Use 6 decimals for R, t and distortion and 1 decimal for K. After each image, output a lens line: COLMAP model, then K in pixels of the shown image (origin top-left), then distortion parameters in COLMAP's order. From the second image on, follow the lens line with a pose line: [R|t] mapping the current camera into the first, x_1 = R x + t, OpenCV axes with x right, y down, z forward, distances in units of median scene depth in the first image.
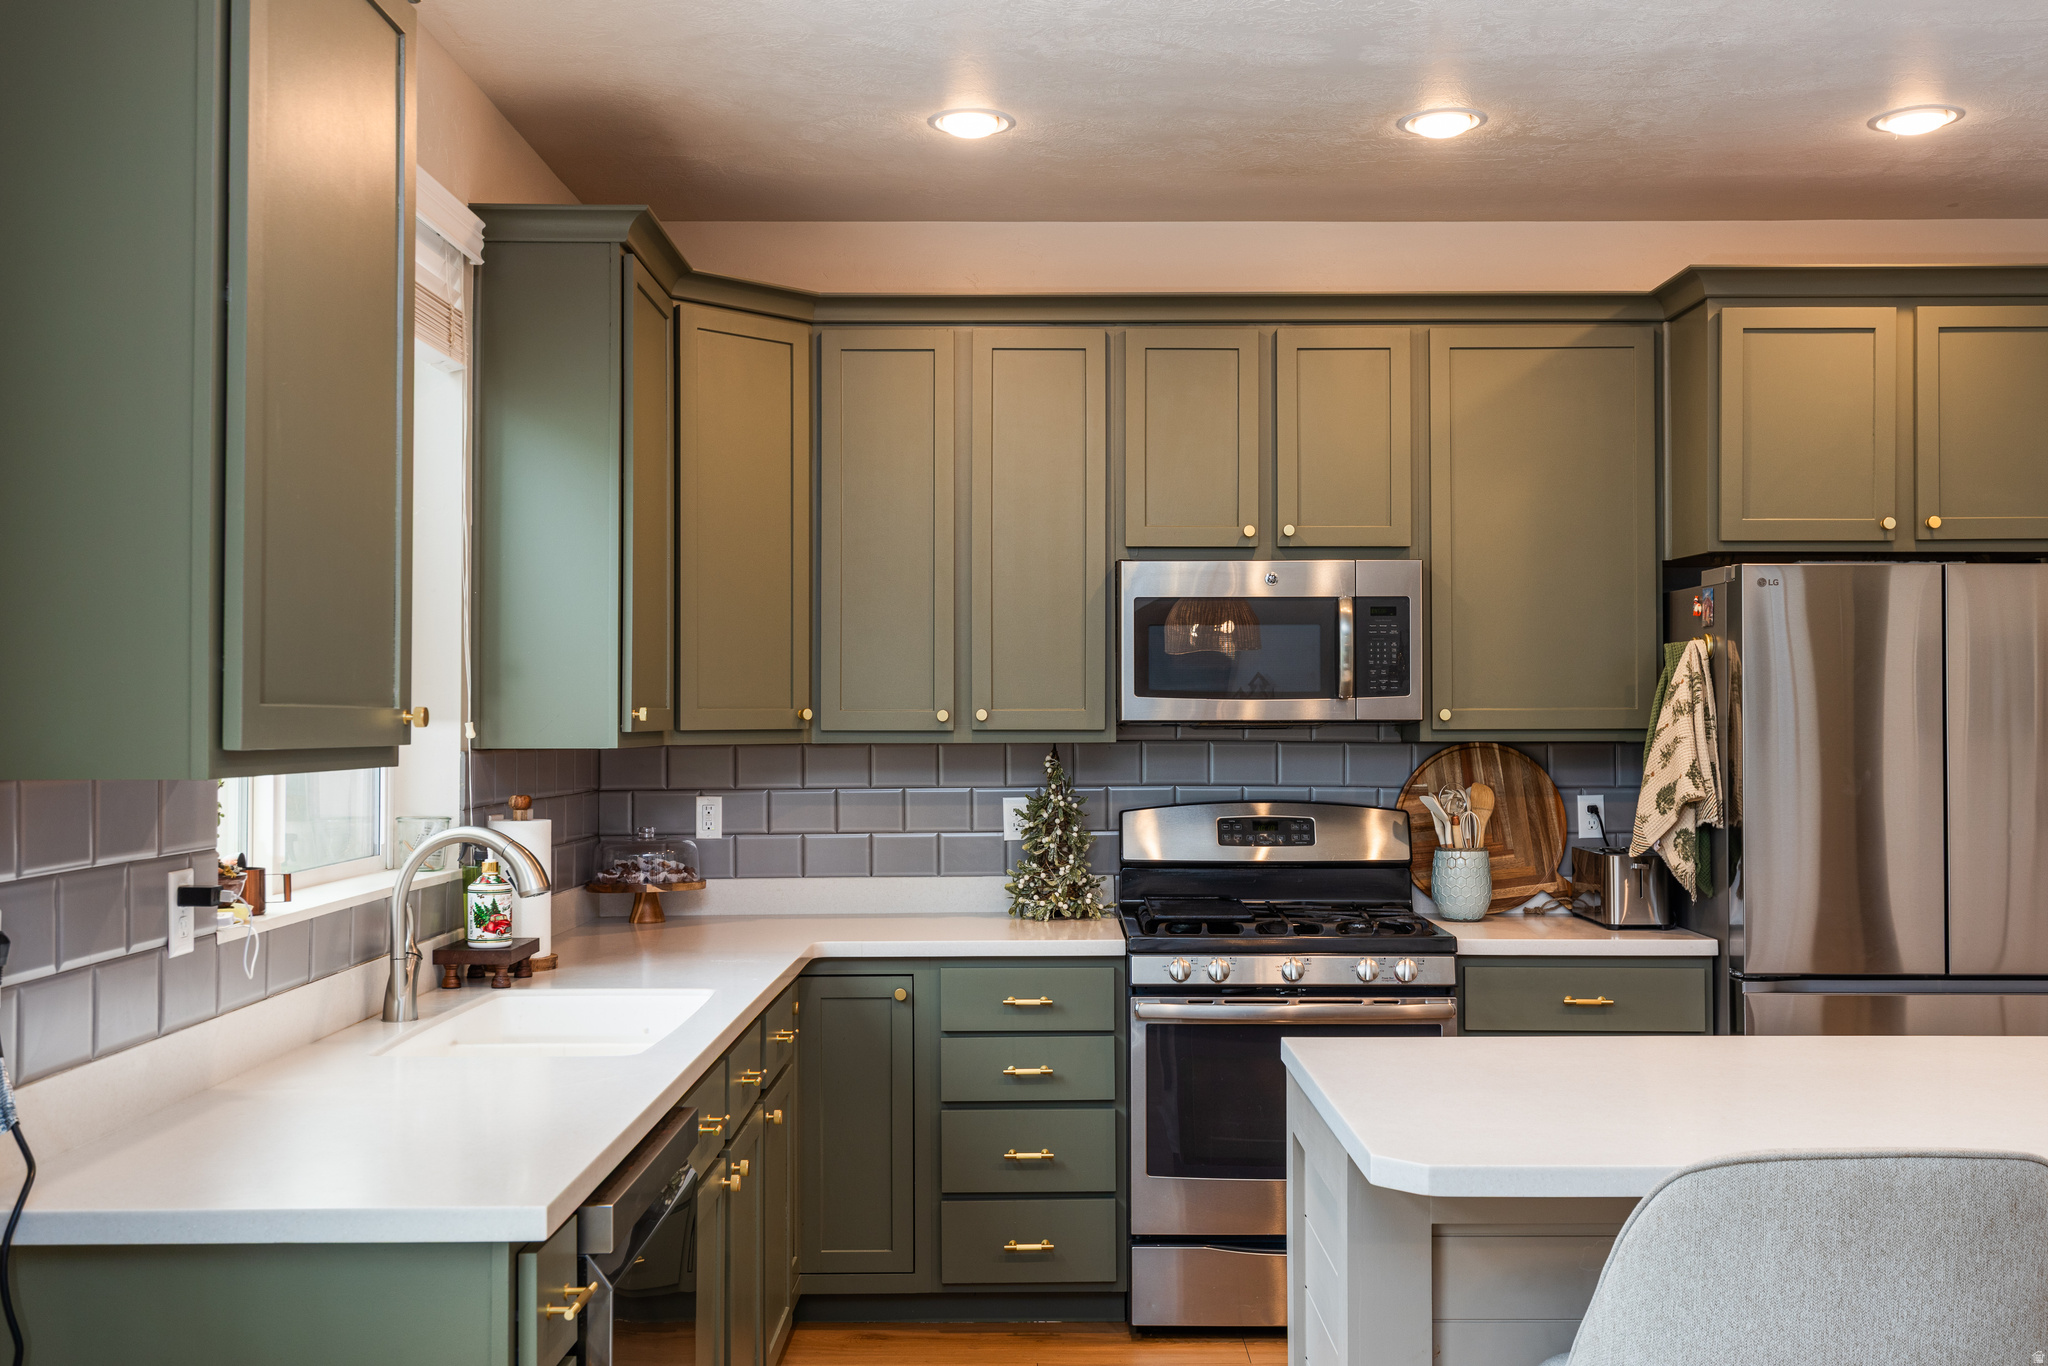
lens RADIAL K [[1957.8, 0, 1045.5], [0, 1957.8, 685.6], [0, 0, 1]] dist [0.001235, 0.000000]
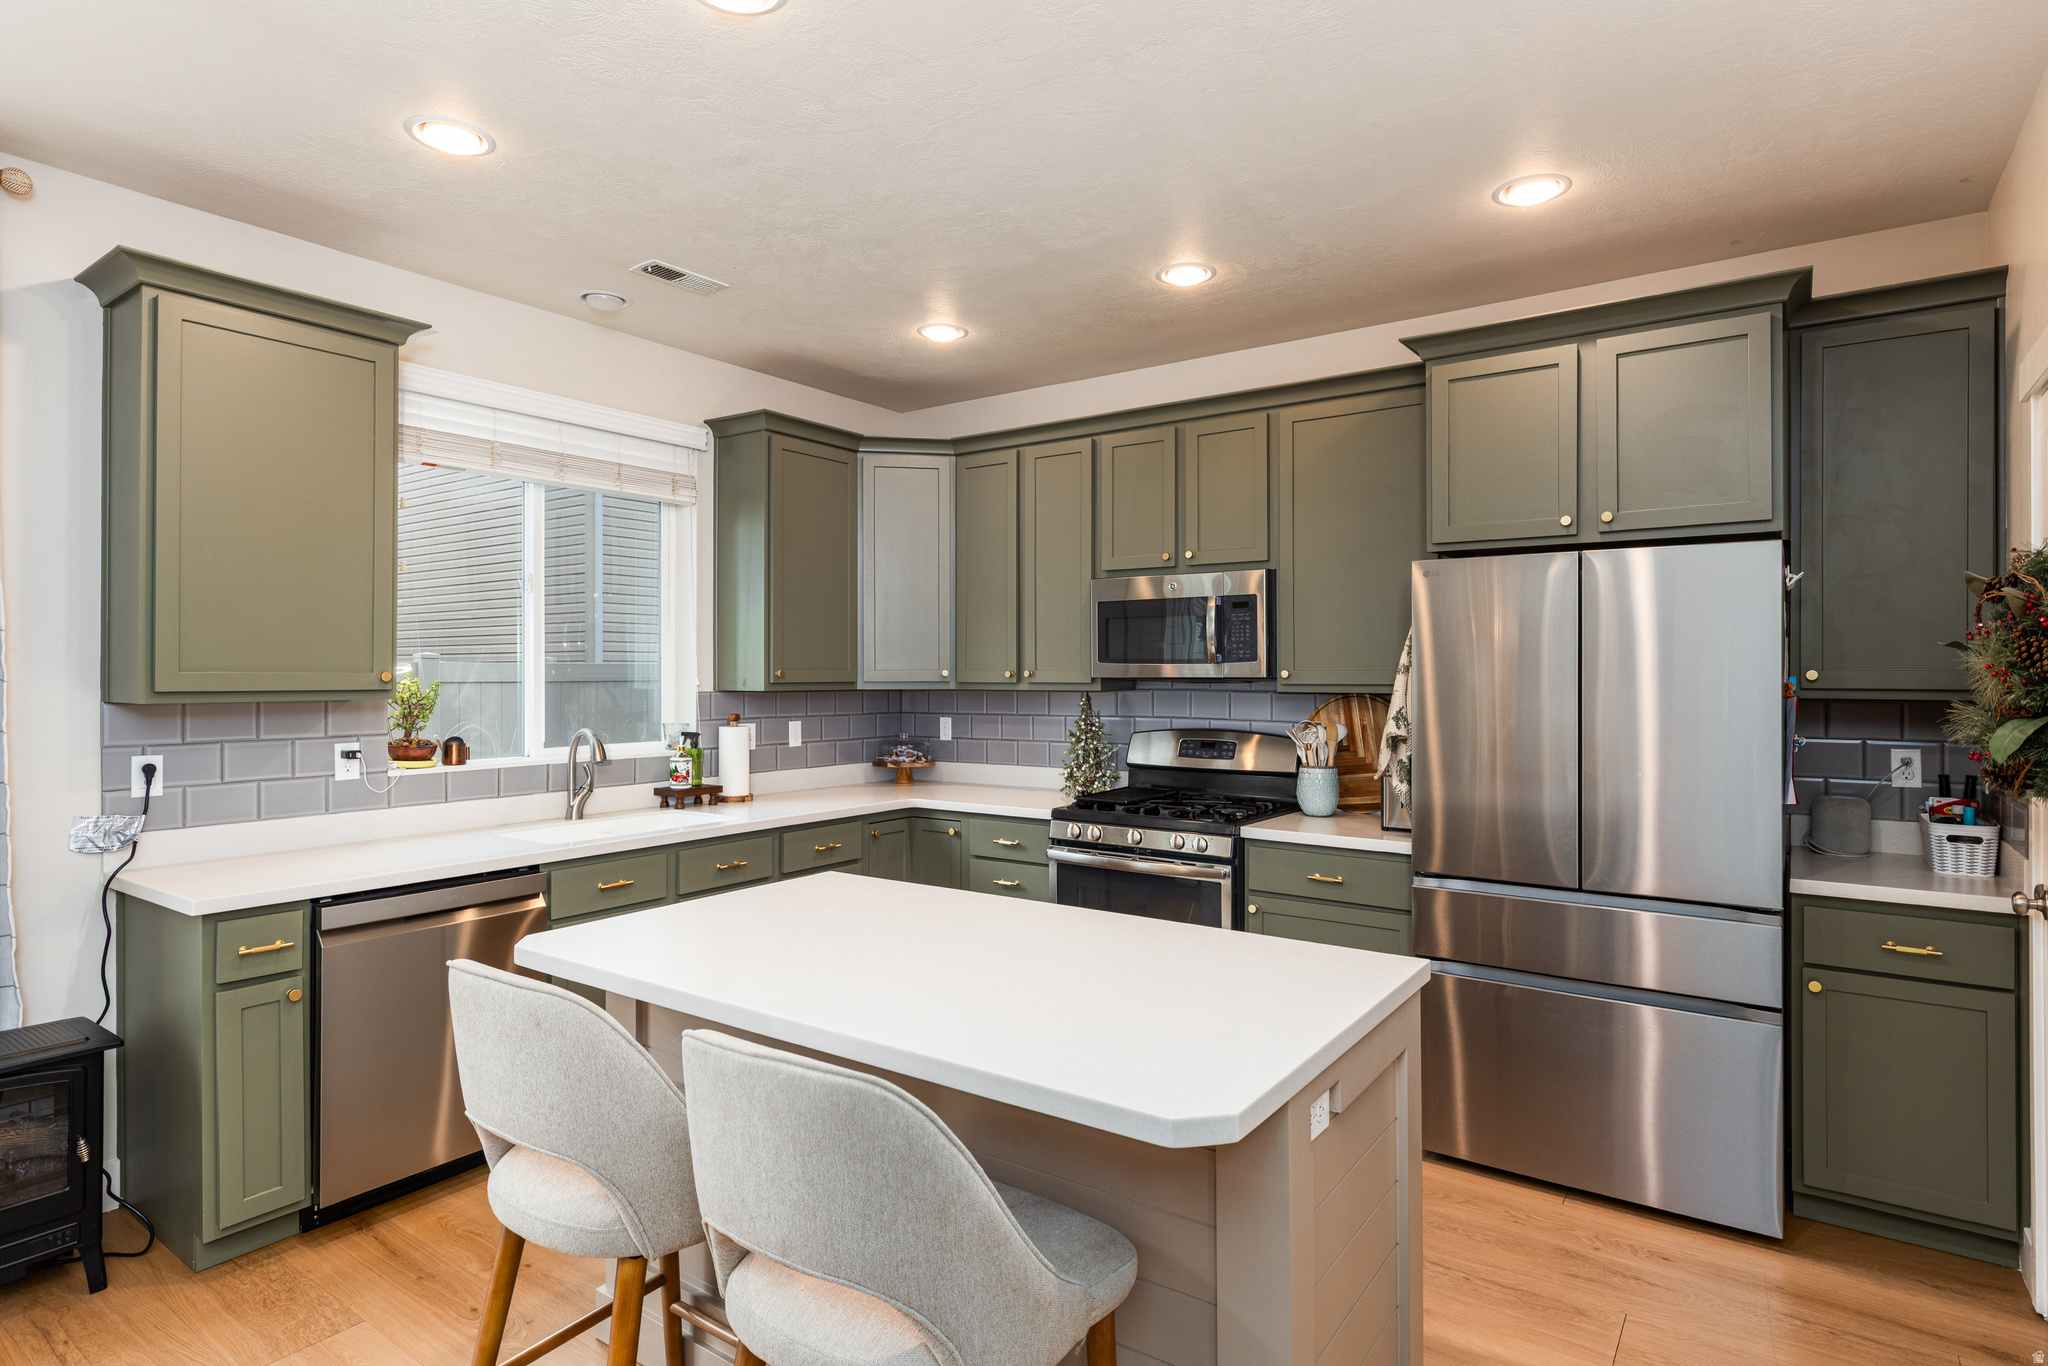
lens RADIAL K [[1077.2, 0, 1031.5], [0, 1077.2, 668.9], [0, 0, 1]] dist [0.014244, 0.000152]
pose [[0.813384, 0.000520, -0.581727, 0.525464], [0.007996, 0.999895, 0.012074, -0.000464], [0.581672, -0.014472, 0.813295, 0.238955]]
